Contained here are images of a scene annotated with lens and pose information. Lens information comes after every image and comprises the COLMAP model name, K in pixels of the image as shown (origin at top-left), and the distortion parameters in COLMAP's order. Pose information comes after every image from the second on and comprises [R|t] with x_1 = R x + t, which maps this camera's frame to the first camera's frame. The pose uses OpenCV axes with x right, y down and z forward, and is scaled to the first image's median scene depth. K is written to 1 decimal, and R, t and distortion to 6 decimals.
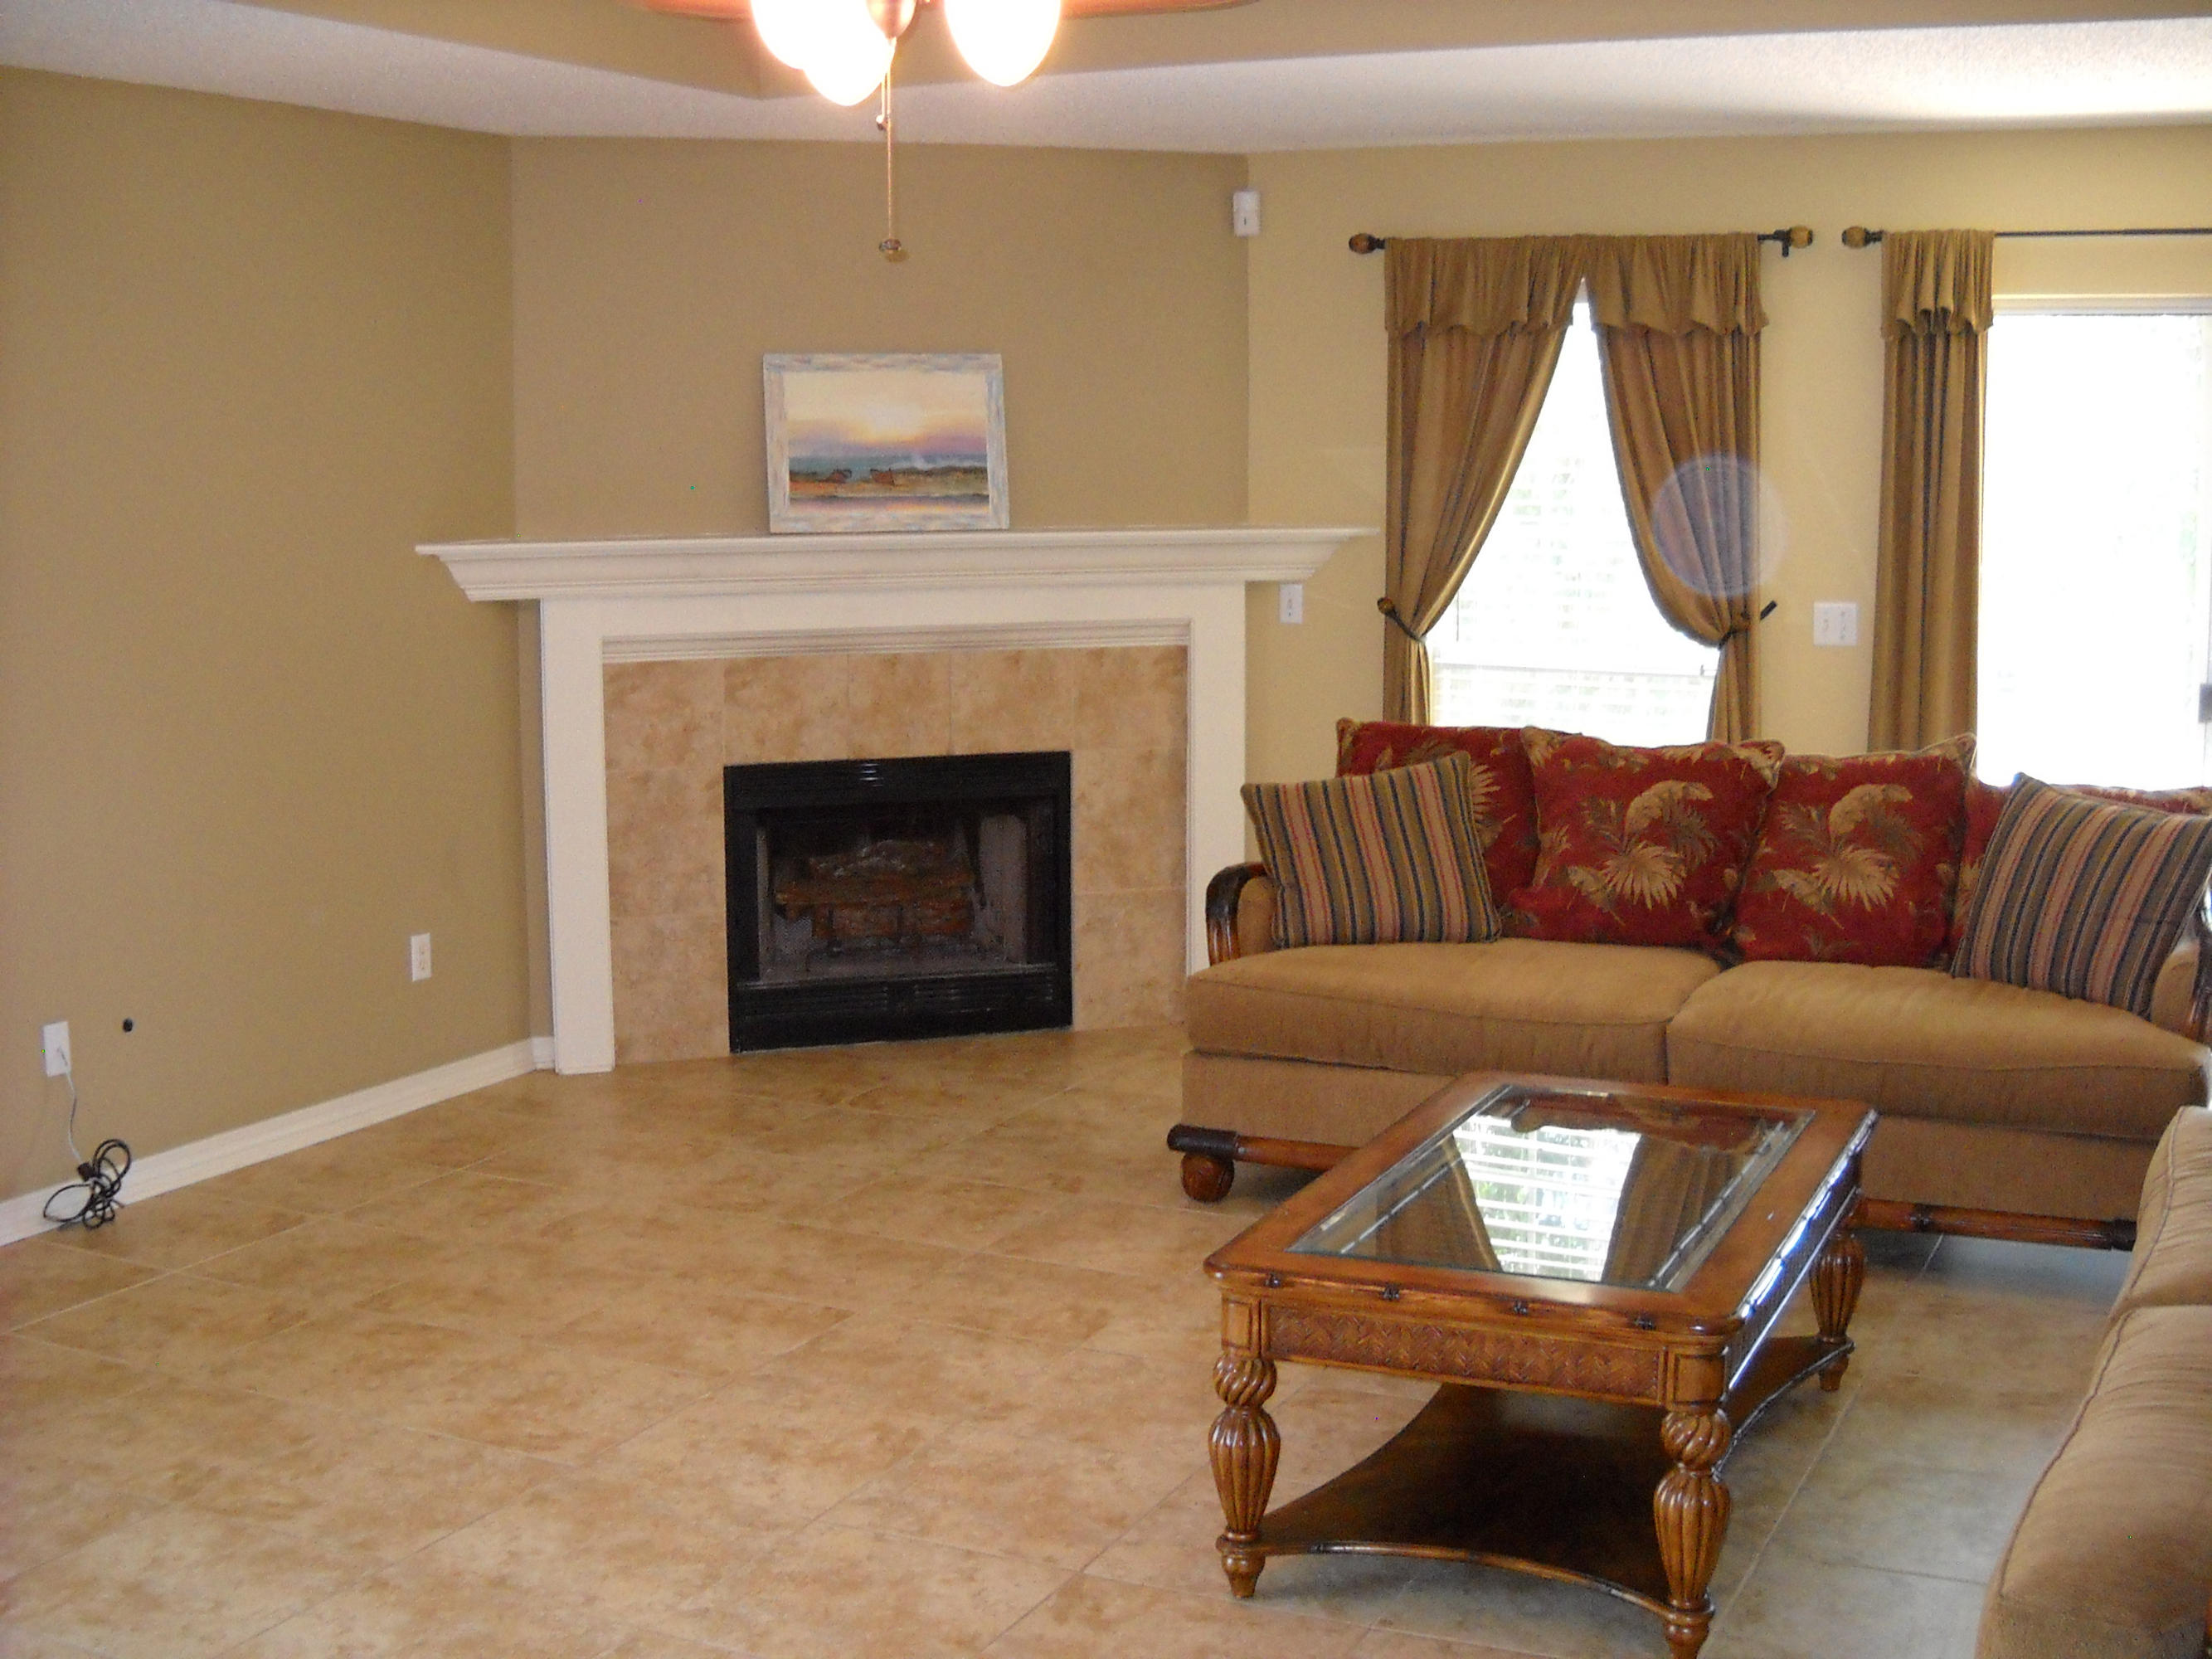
lens RADIAL K [[2660.0, 0, 1106.0], [0, 2660.0, 829.5], [0, 0, 1]] dist [-0.264222, 0.283890]
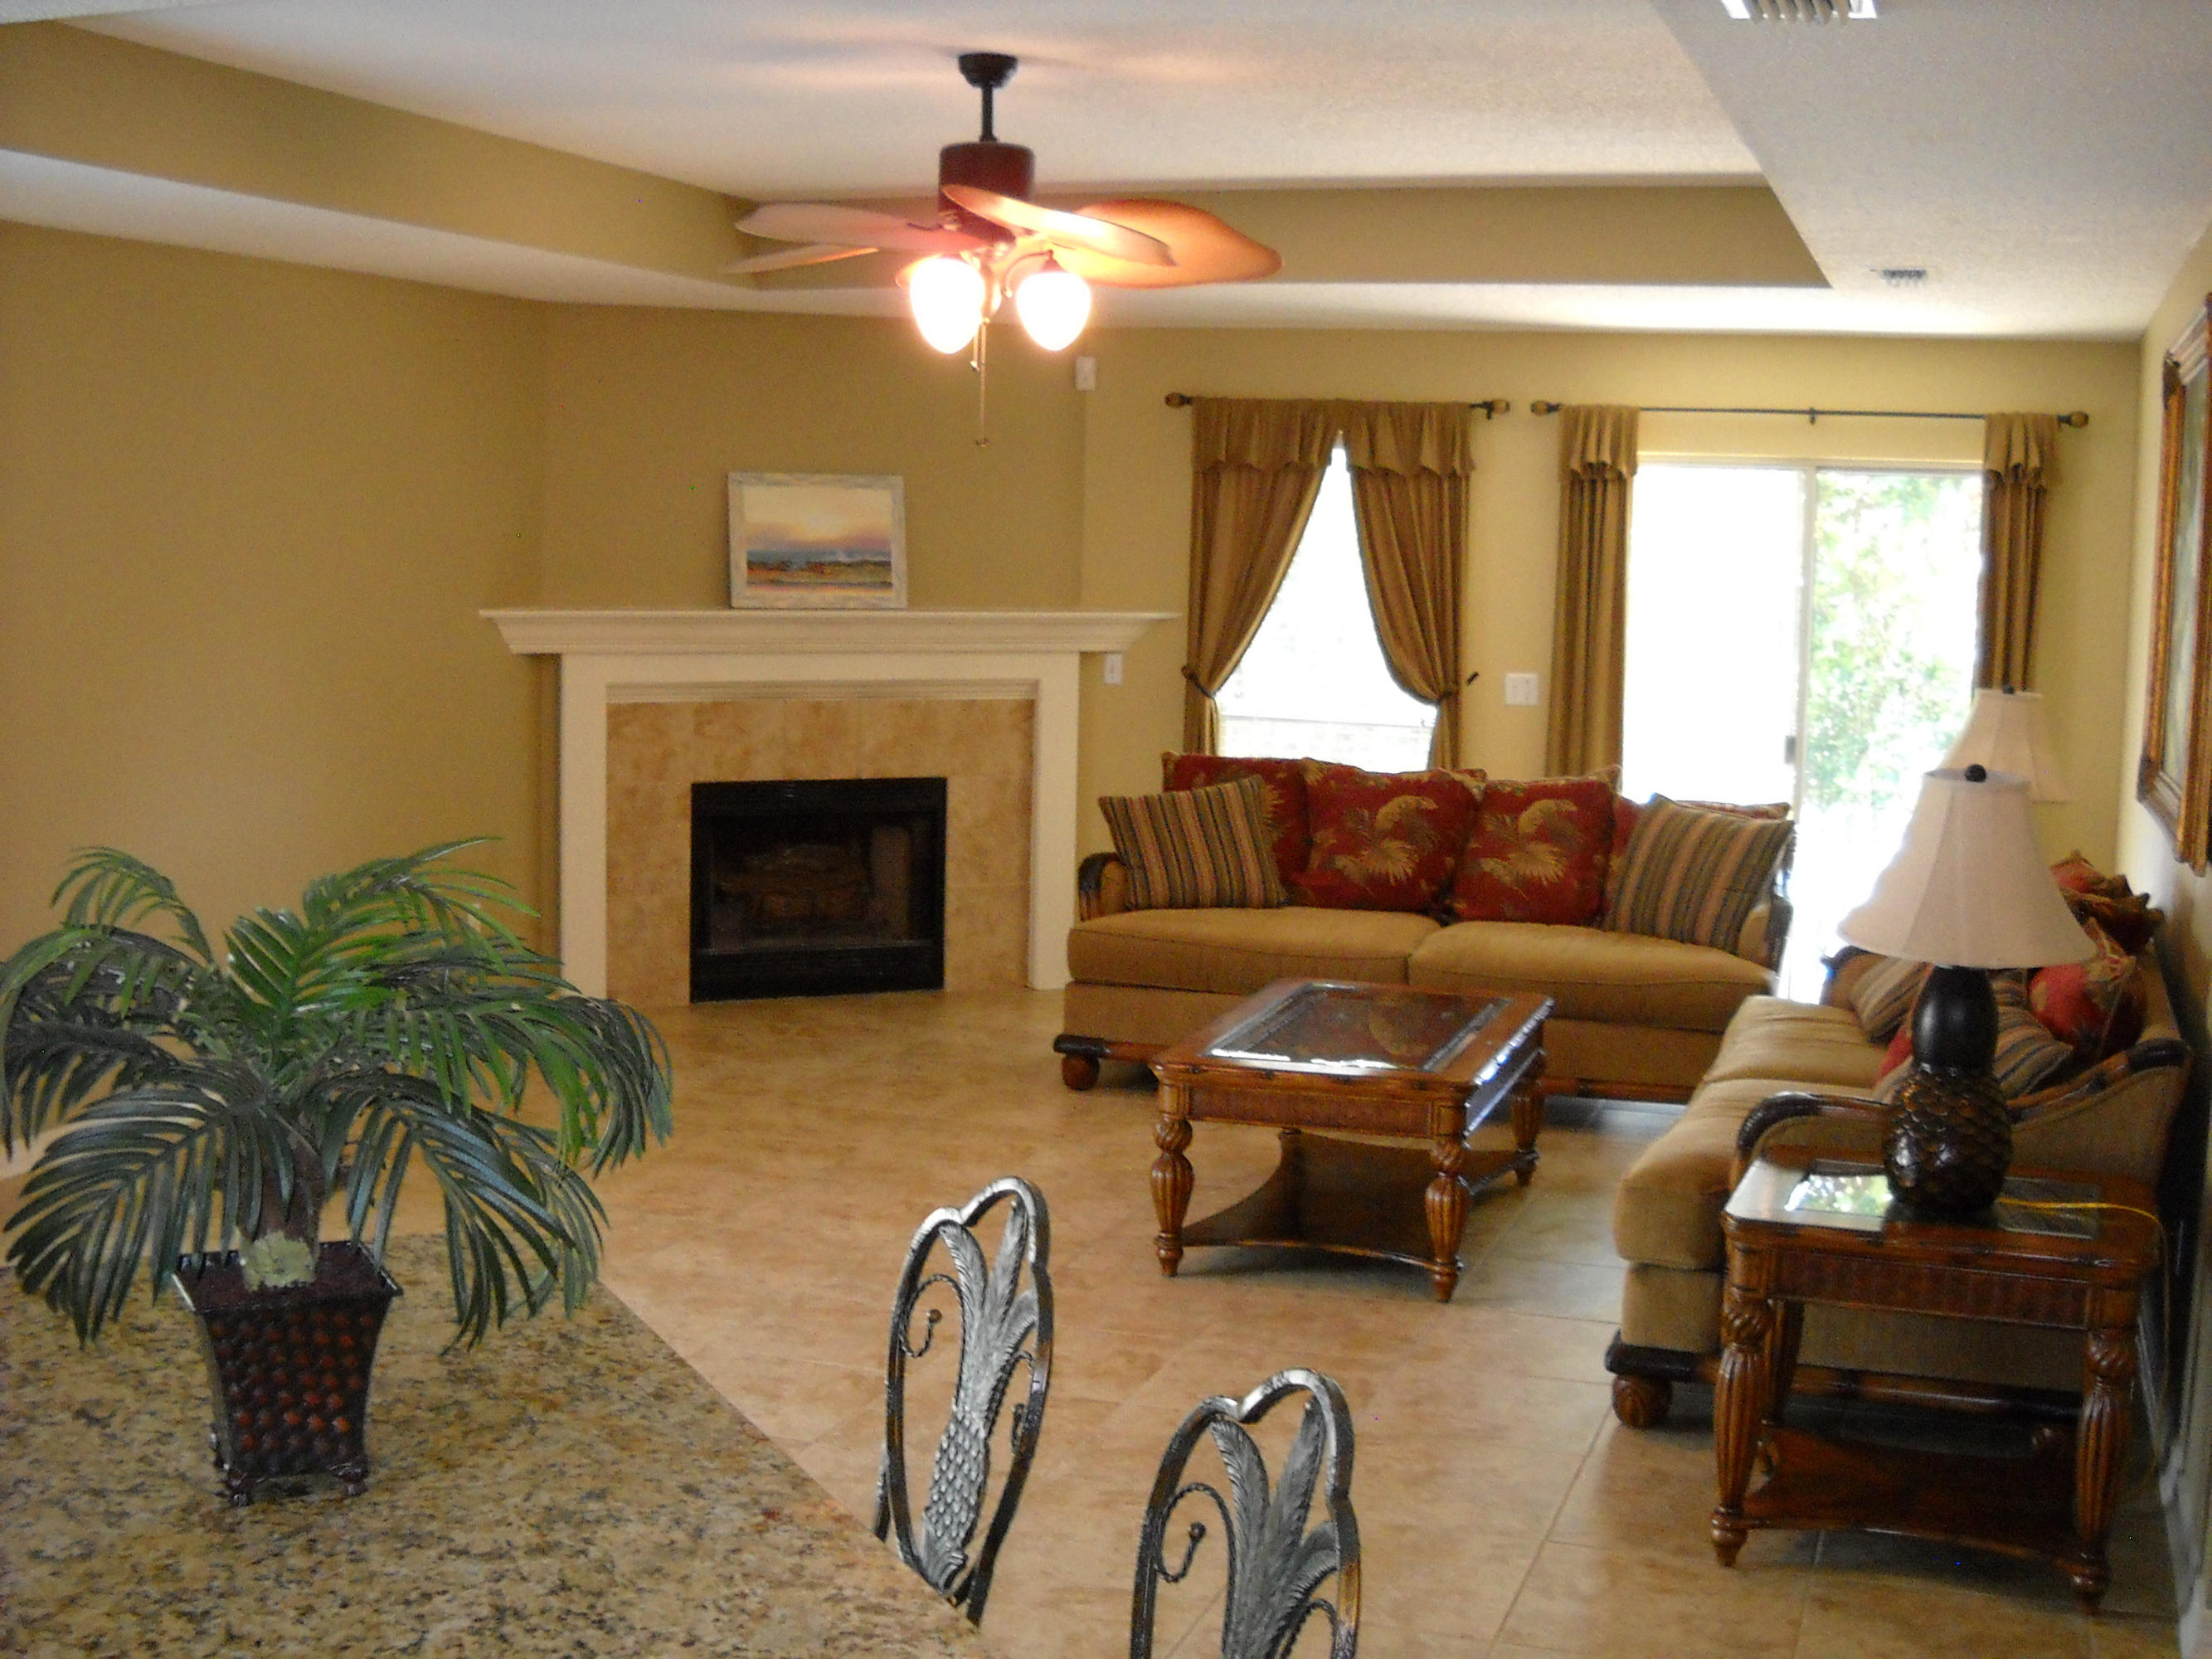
lens RADIAL K [[2660.0, 0, 1106.0], [0, 2660.0, 829.5], [0, 0, 1]] dist [-0.264222, 0.283890]
pose [[0.992336, 0.012472, 0.122940, -0.107249], [-0.008878, 0.999518, -0.029739, 0.038512], [-0.123252, 0.028419, 0.991968, -0.349787]]
